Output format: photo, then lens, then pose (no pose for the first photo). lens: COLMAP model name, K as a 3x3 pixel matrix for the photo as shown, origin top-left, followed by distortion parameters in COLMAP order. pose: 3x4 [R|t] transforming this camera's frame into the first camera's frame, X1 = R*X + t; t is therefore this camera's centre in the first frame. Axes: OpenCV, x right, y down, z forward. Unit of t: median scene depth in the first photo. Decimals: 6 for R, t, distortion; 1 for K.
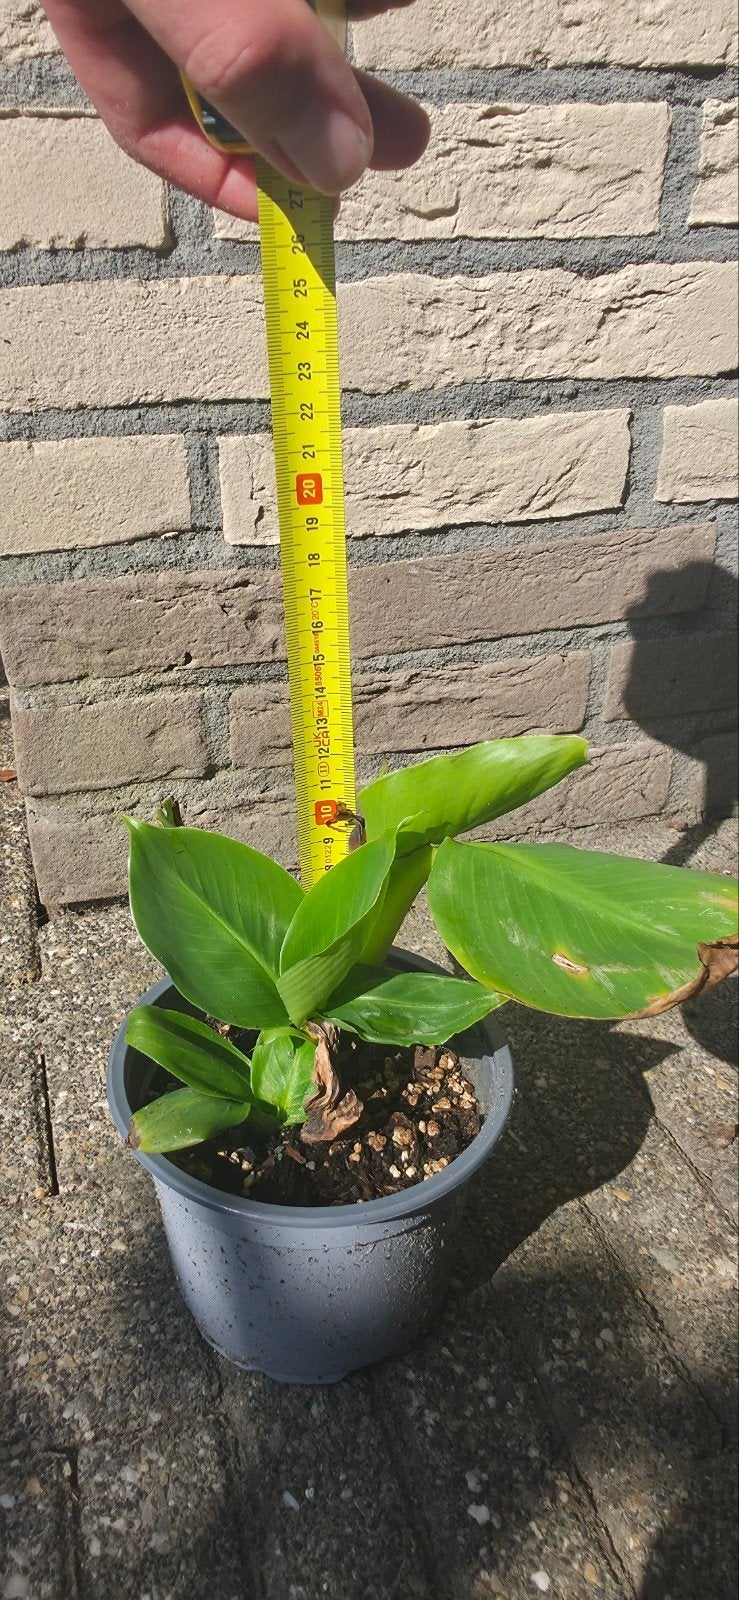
lens RADIAL K [[1083.5, 0, 368.2], [0, 1083.5, 799.0], [0, 0, 1]] dist [-0.003592, 0.001897]
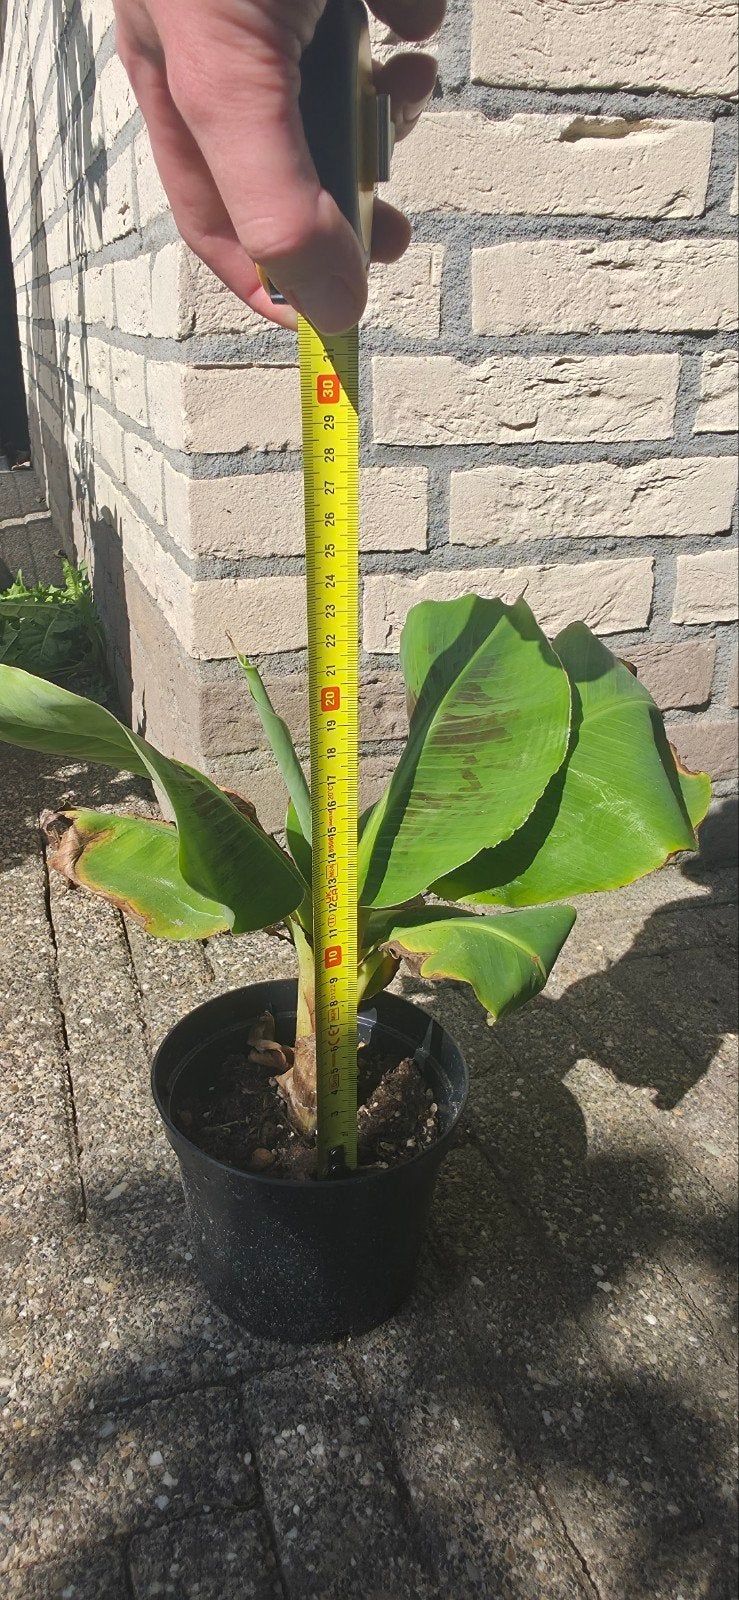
lens RADIAL K [[1083.5, 0, 371.4], [0, 1083.5, 801.9], [0, 0, 1]] dist [-0.003592, 0.001897]
pose [[0.999528, 0.000621, 0.030730, -0.175047], [0.002514, 0.994794, -0.101873, 0.096715], [-0.030633, 0.101902, 0.994323, -0.358533]]
